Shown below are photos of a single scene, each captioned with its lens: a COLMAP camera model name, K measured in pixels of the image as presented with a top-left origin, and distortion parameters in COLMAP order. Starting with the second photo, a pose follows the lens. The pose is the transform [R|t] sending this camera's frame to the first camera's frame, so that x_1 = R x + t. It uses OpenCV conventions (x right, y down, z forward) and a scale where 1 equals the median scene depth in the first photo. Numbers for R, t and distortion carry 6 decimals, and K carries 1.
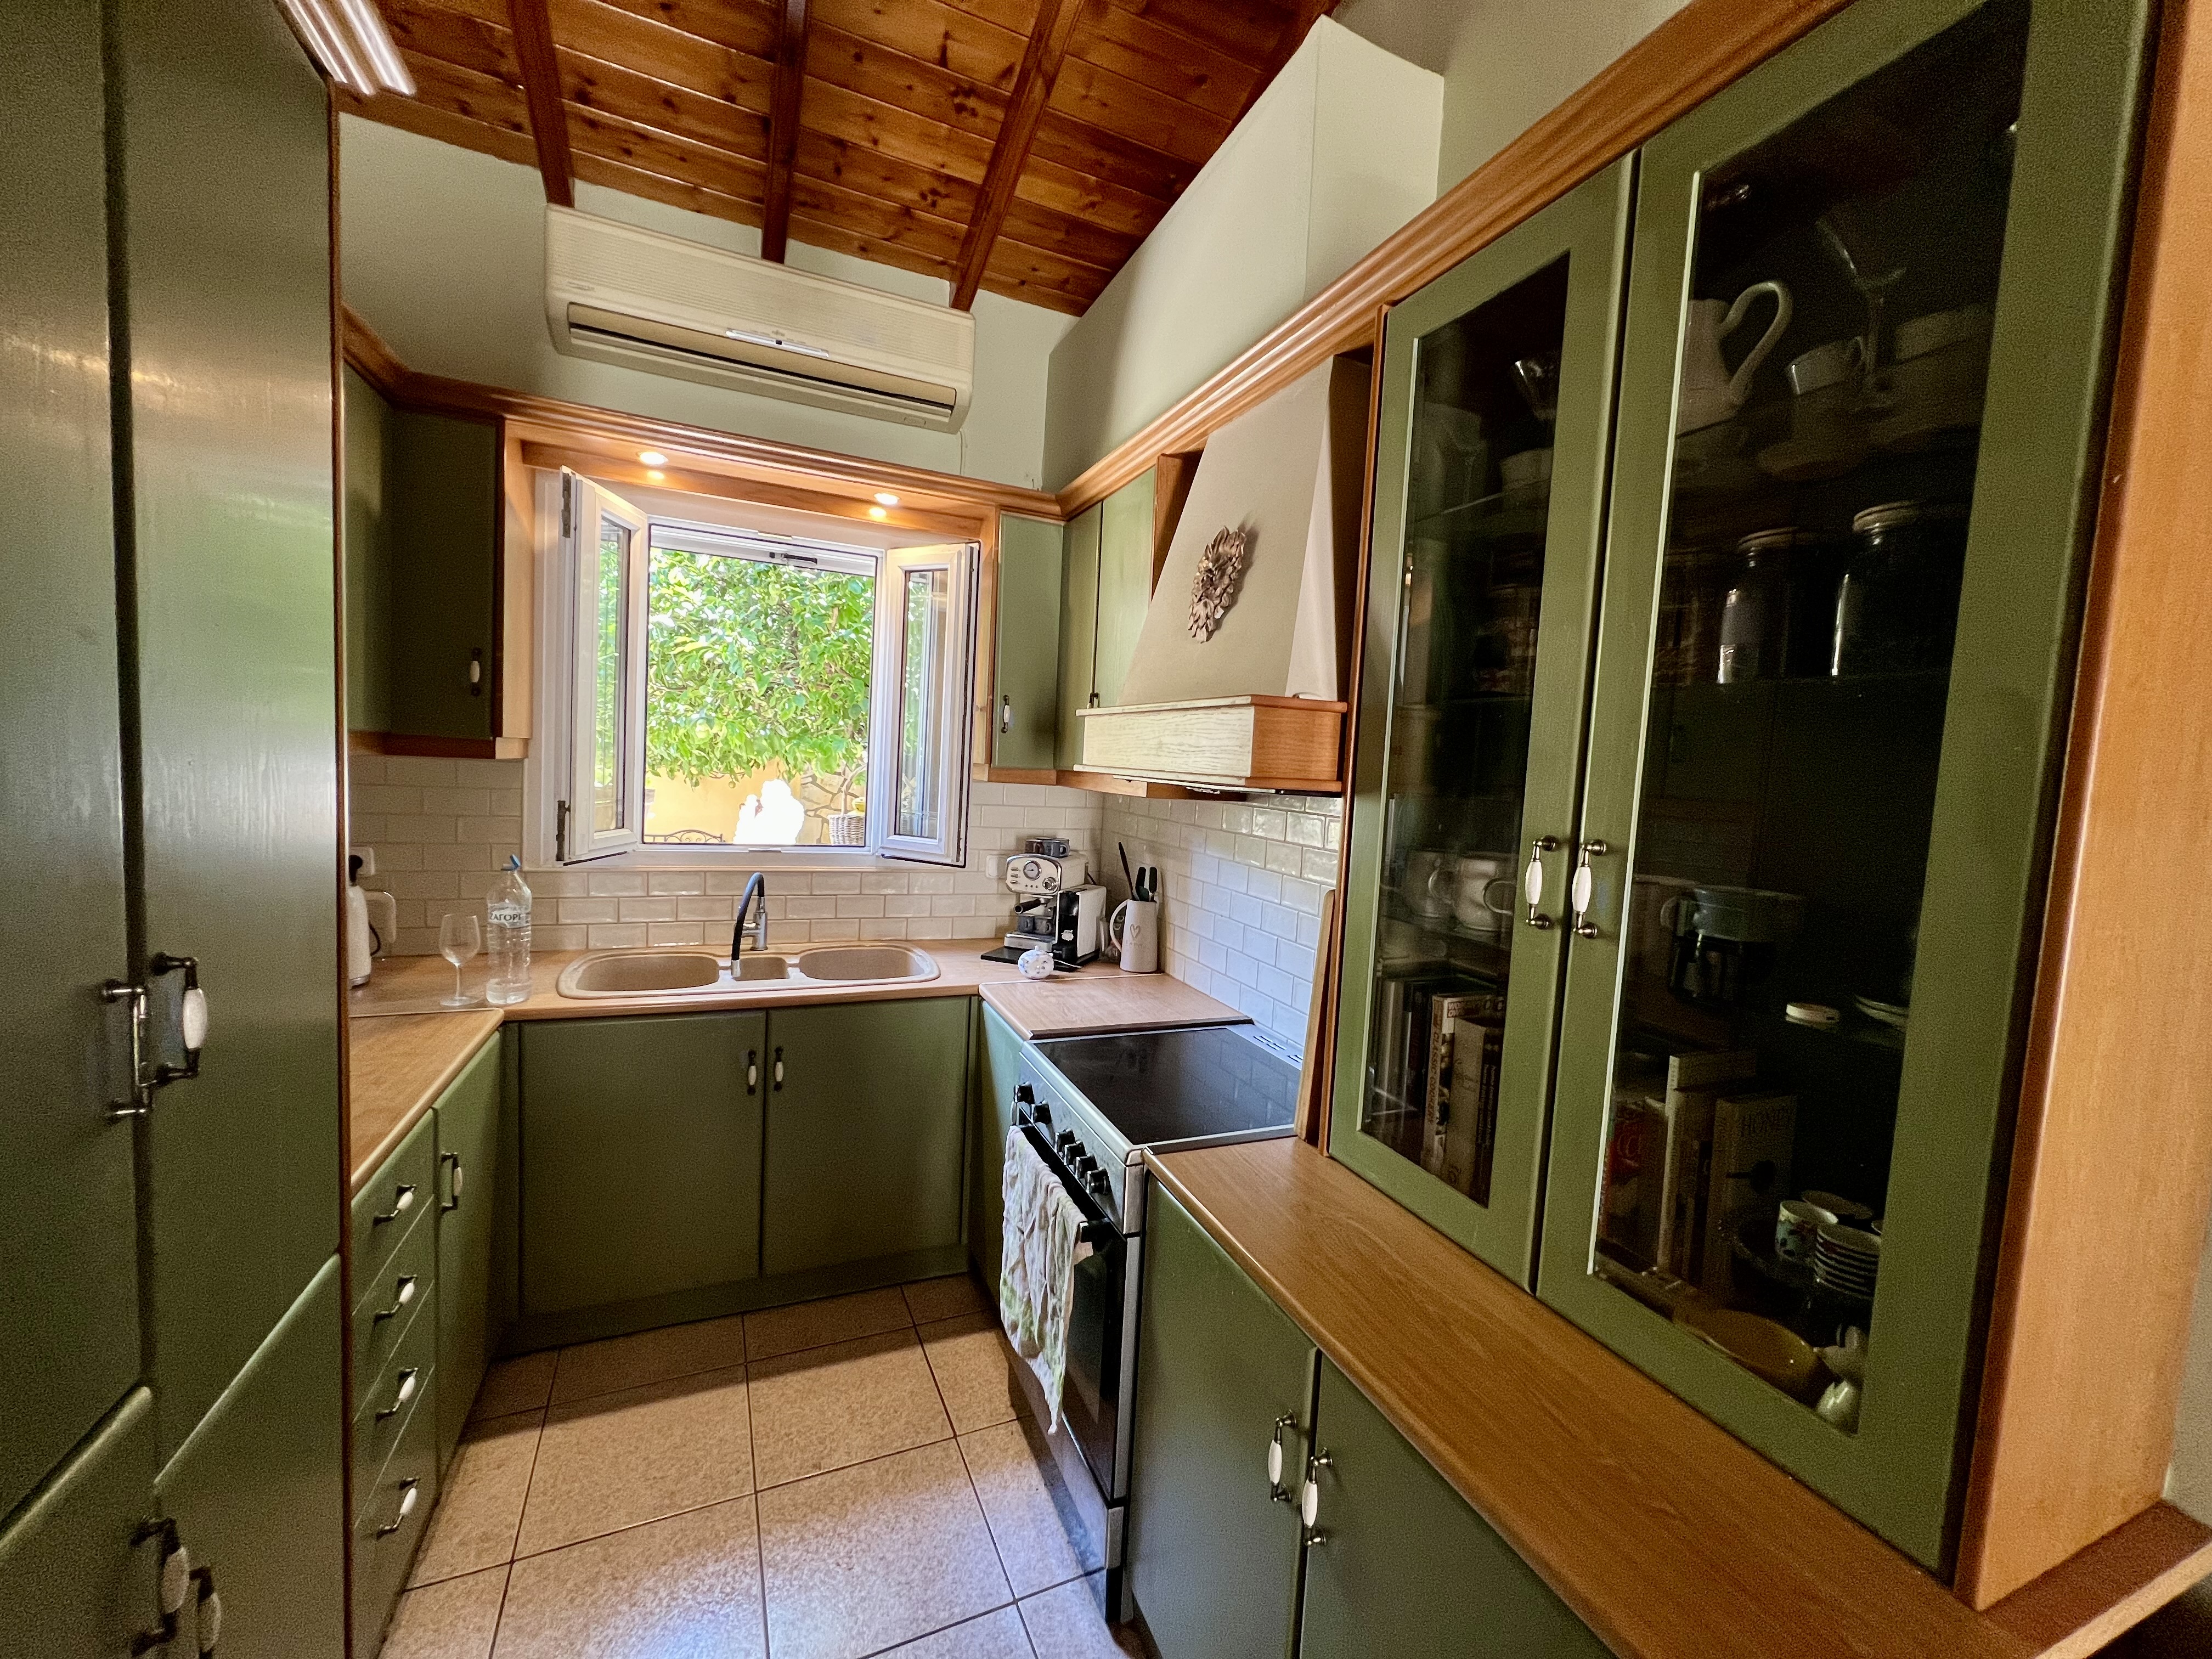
lens RADIAL K [[896.9, 0, 1118.4], [0, 896.9, 831.2], [0, 0, 1]] dist [-0.001254, -0.000736]
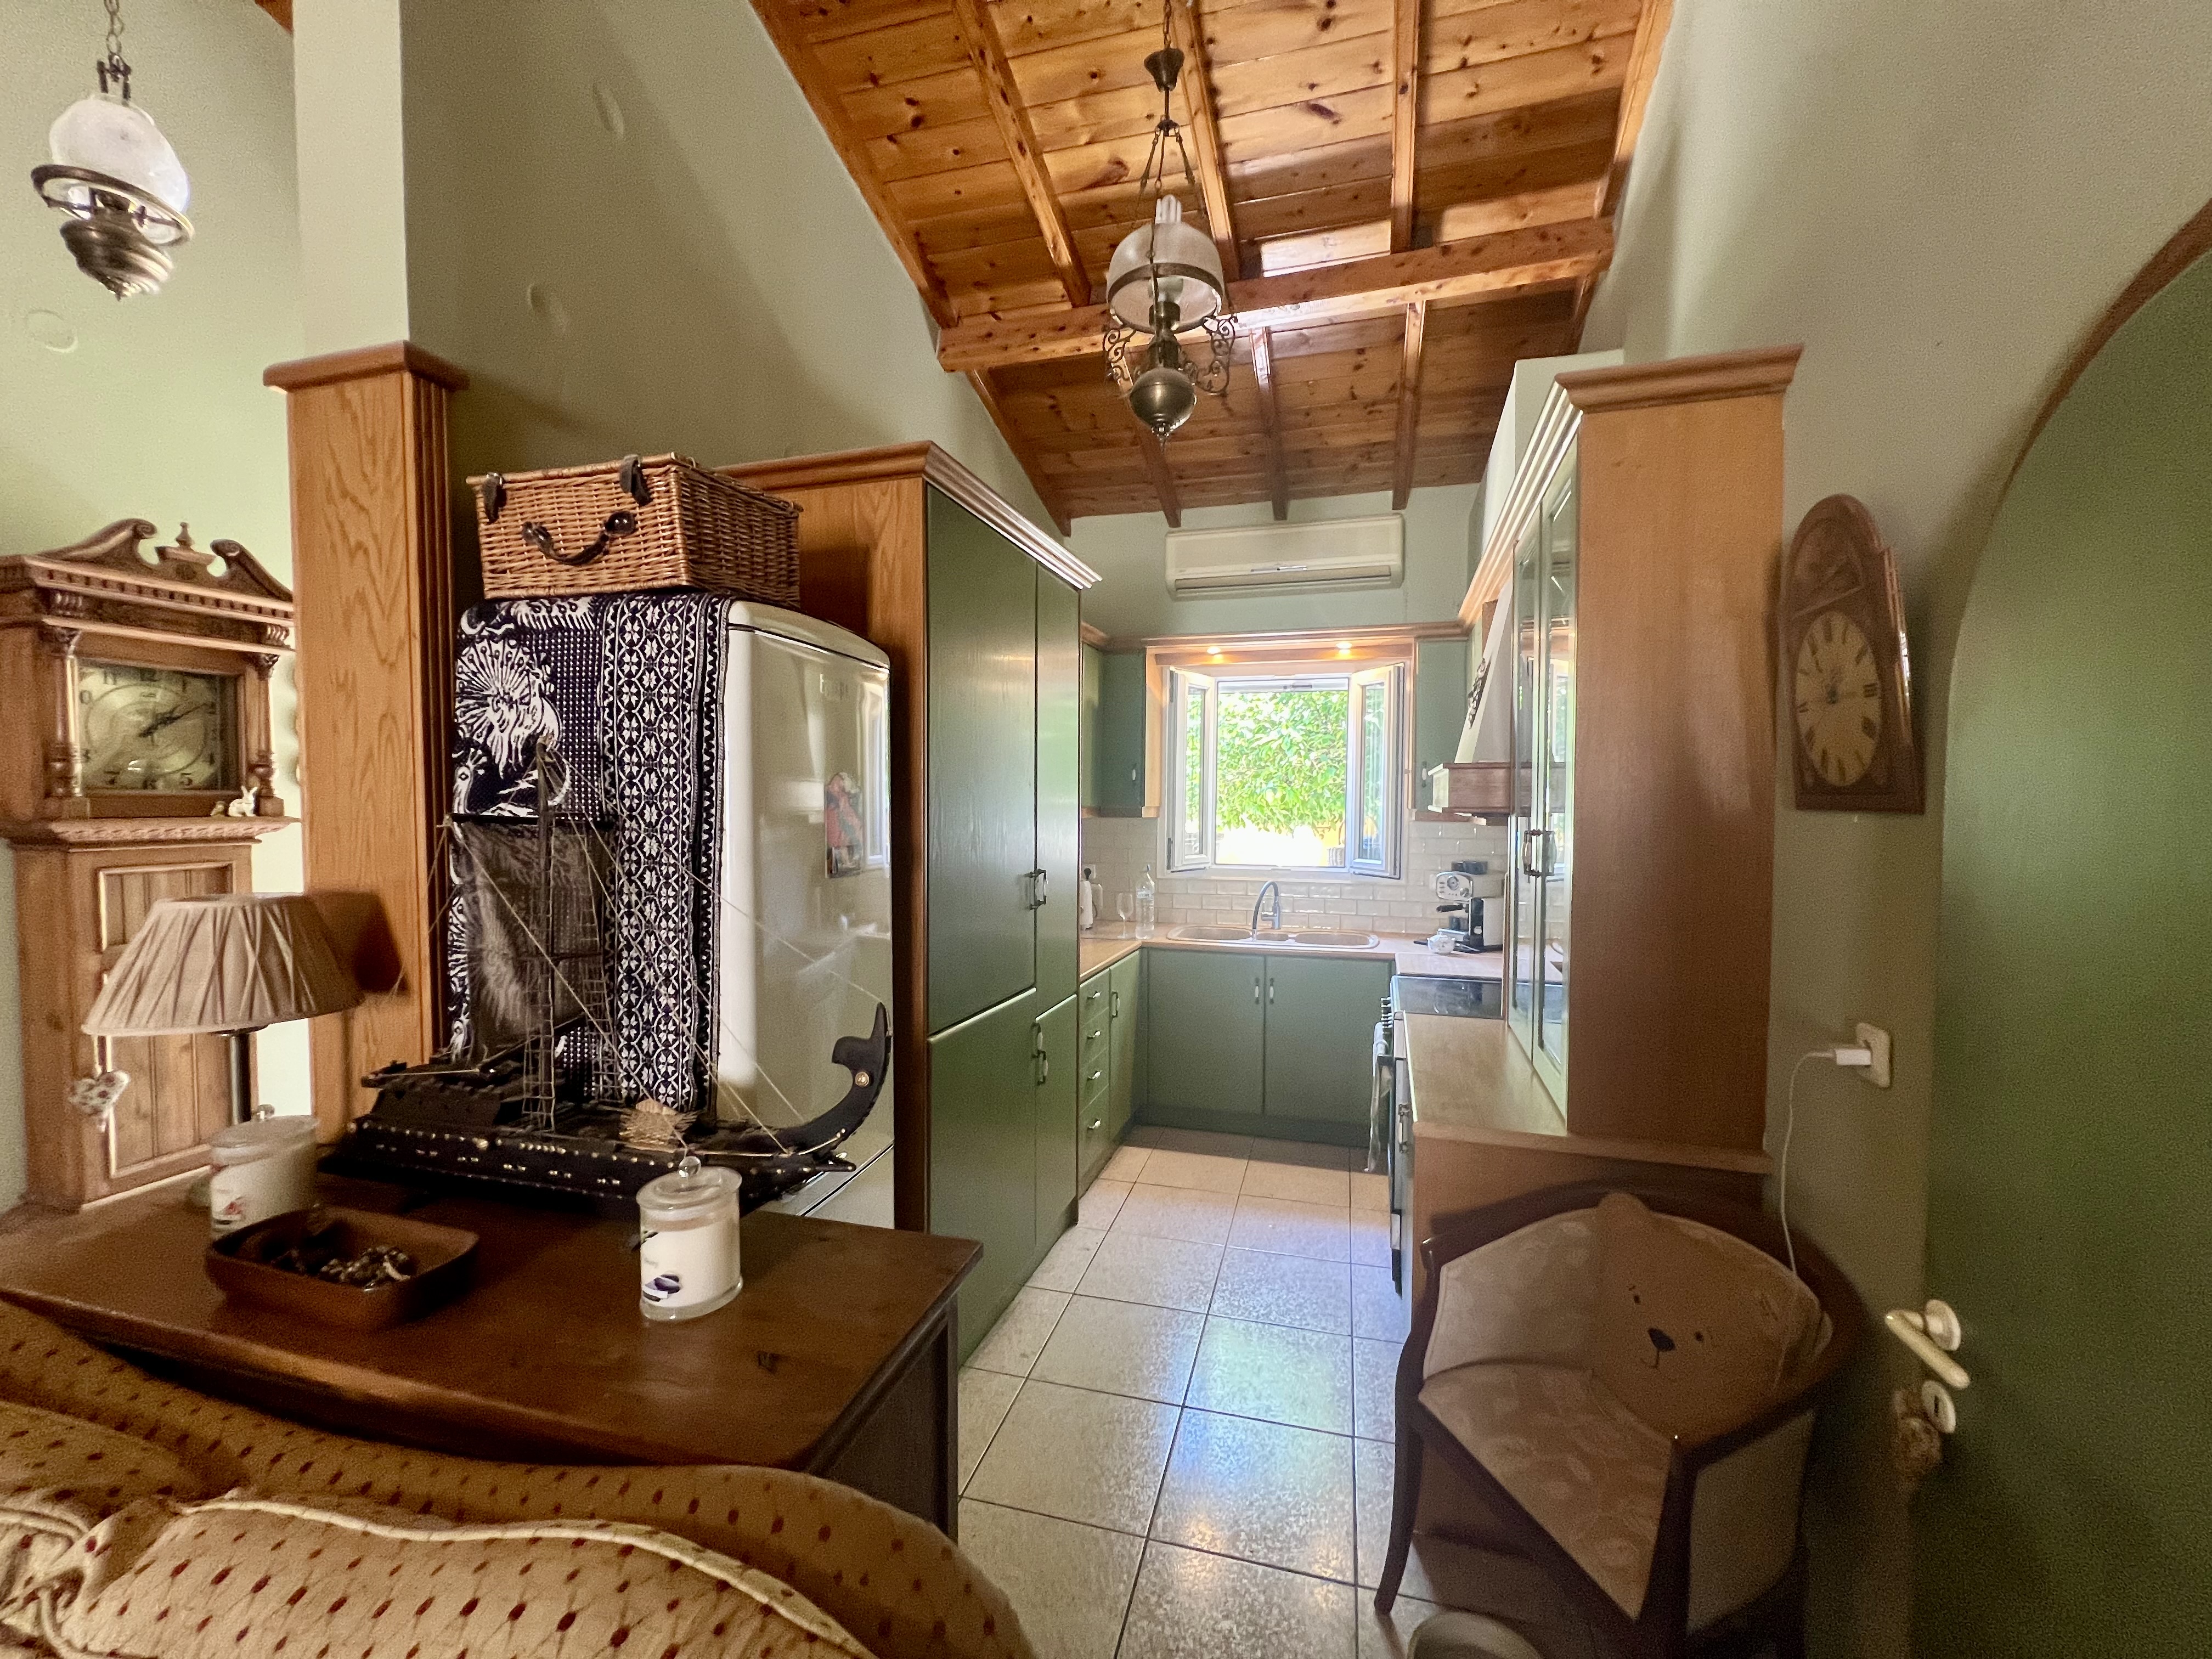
lens RADIAL K [[896.9, 0, 1102.0], [0, 896.9, 831.5], [0, 0, 1]] dist [-0.001254, -0.000736]
pose [[0.761437, -0.029785, -0.647554, 0.469721], [-0.013328, 0.998013, -0.061577, 0.066675], [0.648101, 0.055518, 0.759528, -0.504660]]
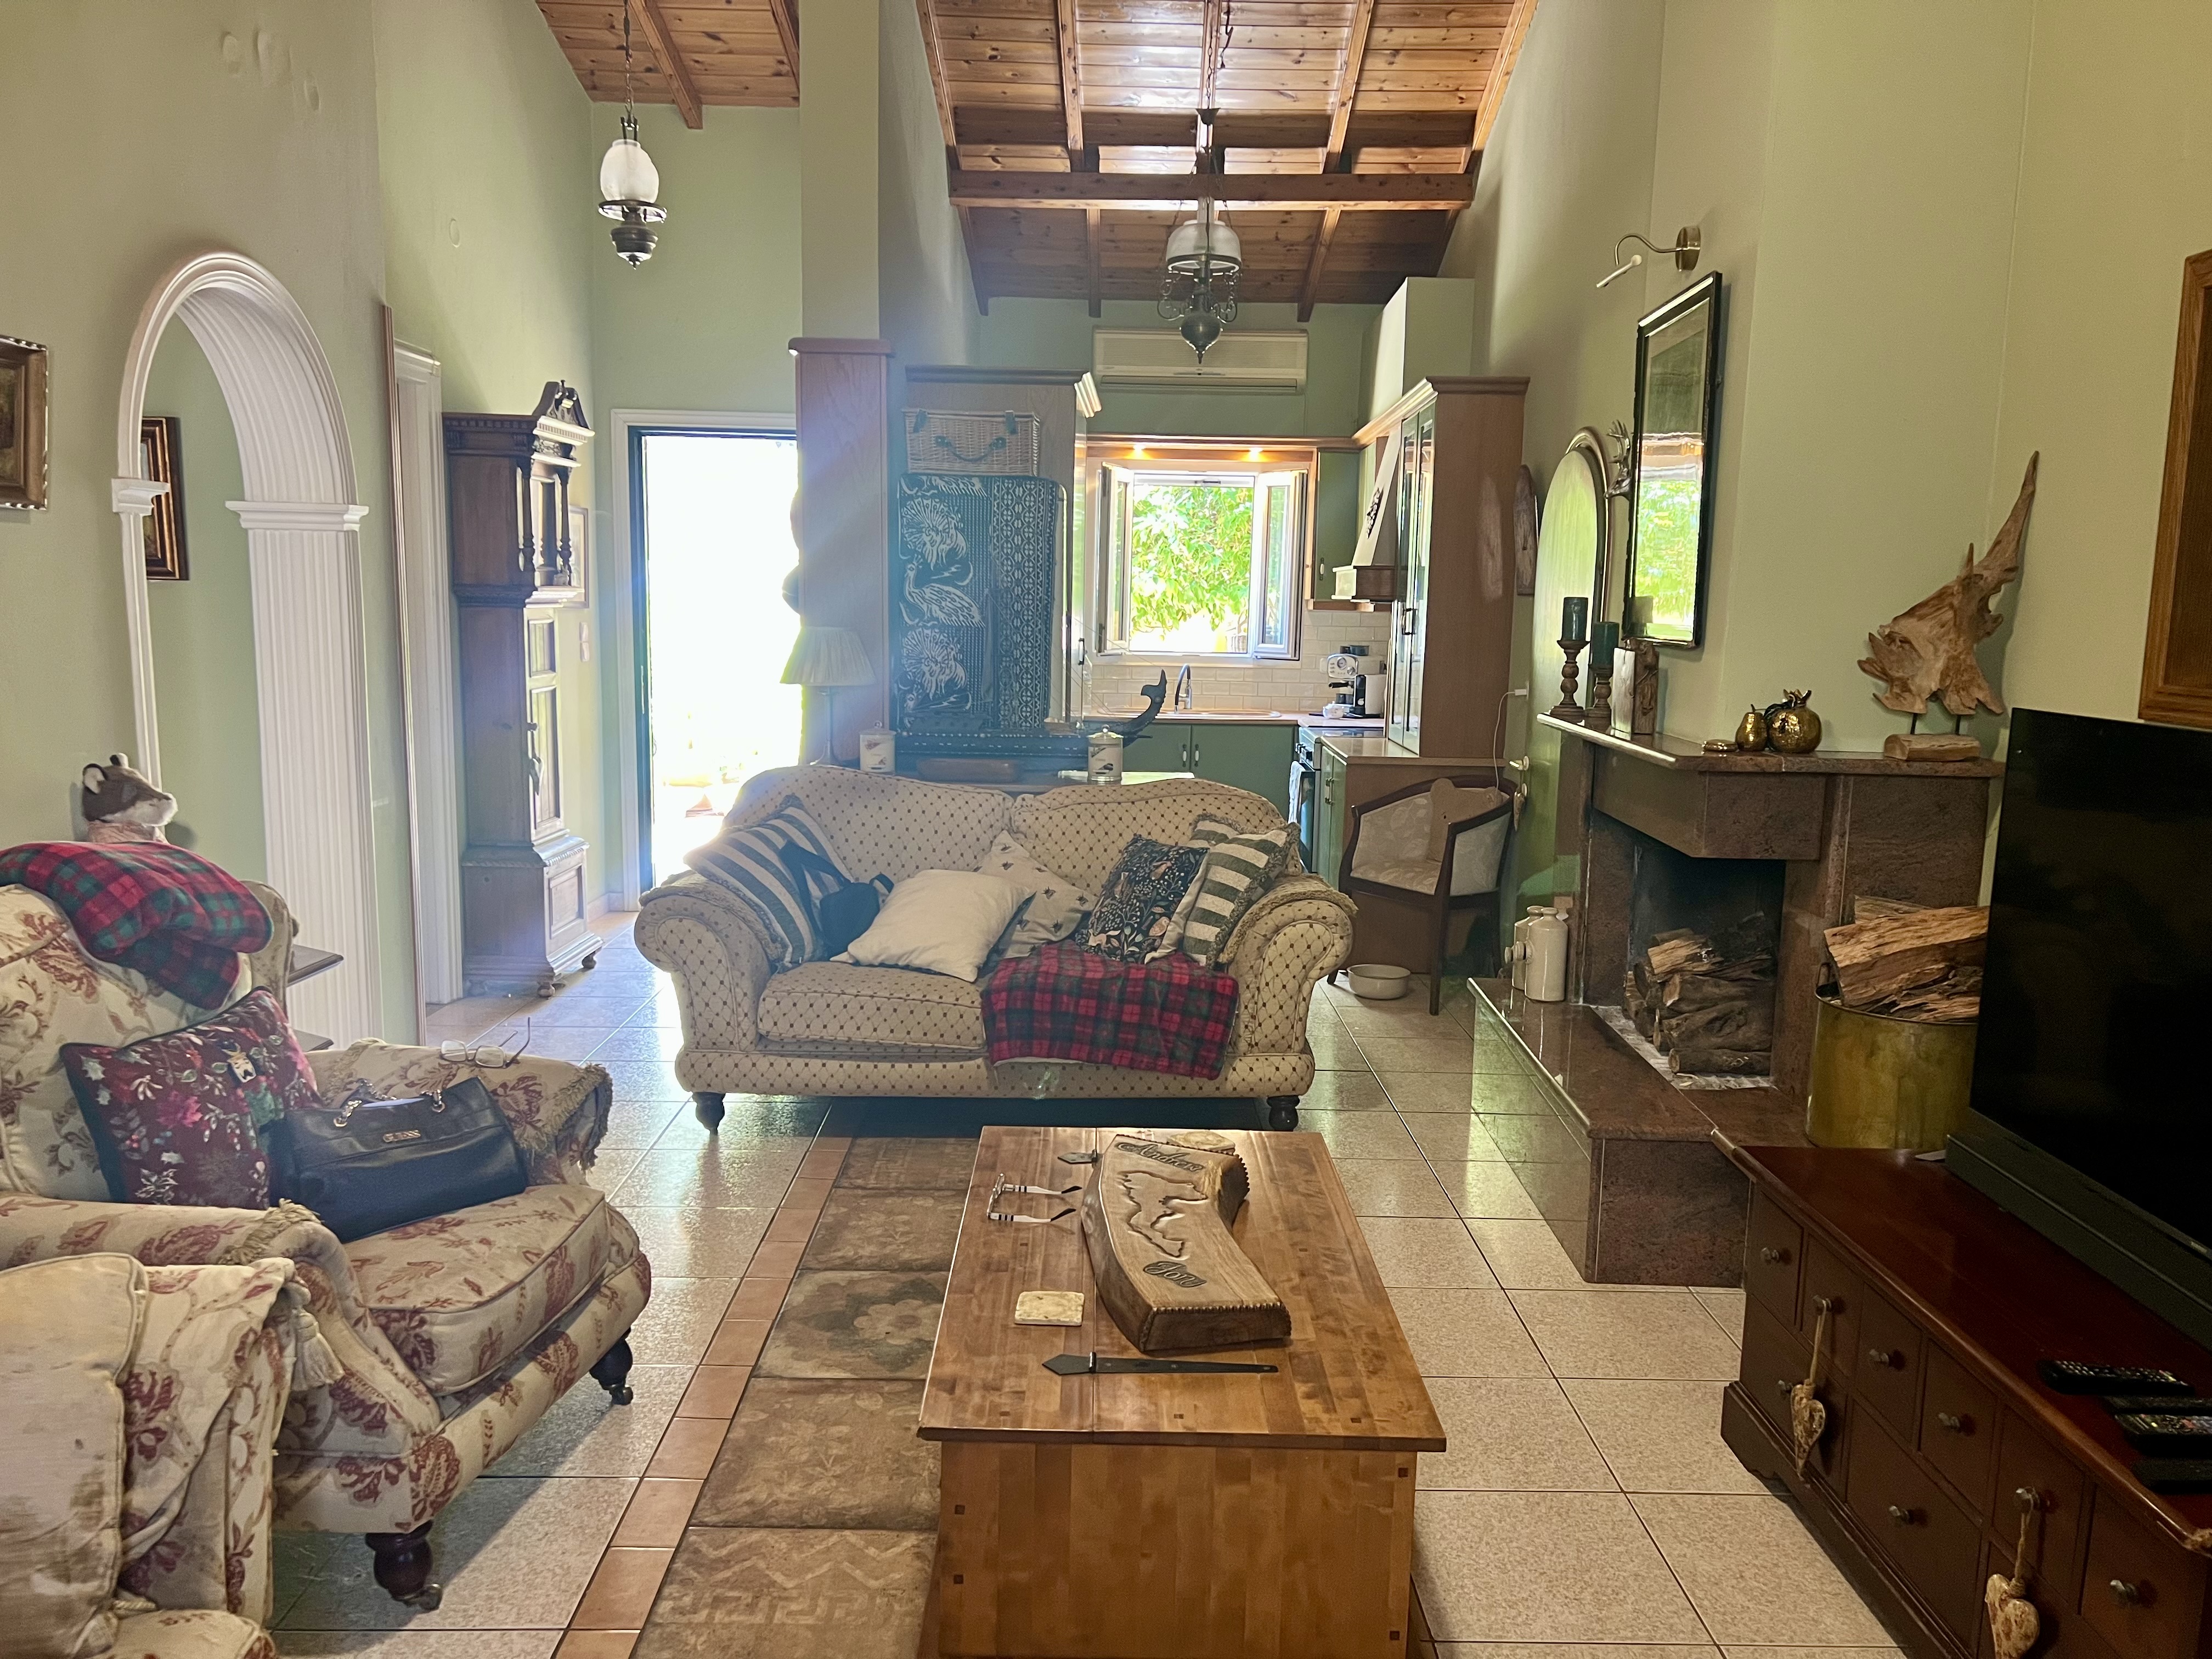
lens RADIAL K [[1677.6, 0, 1105.3], [0, 1677.6, 846.3], [0, 0, 1]] dist [0.052476, -0.073920]
pose [[0.909826, 0.023966, -0.414298, 0.941478], [-0.002261, 0.998602, 0.052801, 0.257574], [0.414984, -0.047103, 0.908608, -2.368663]]
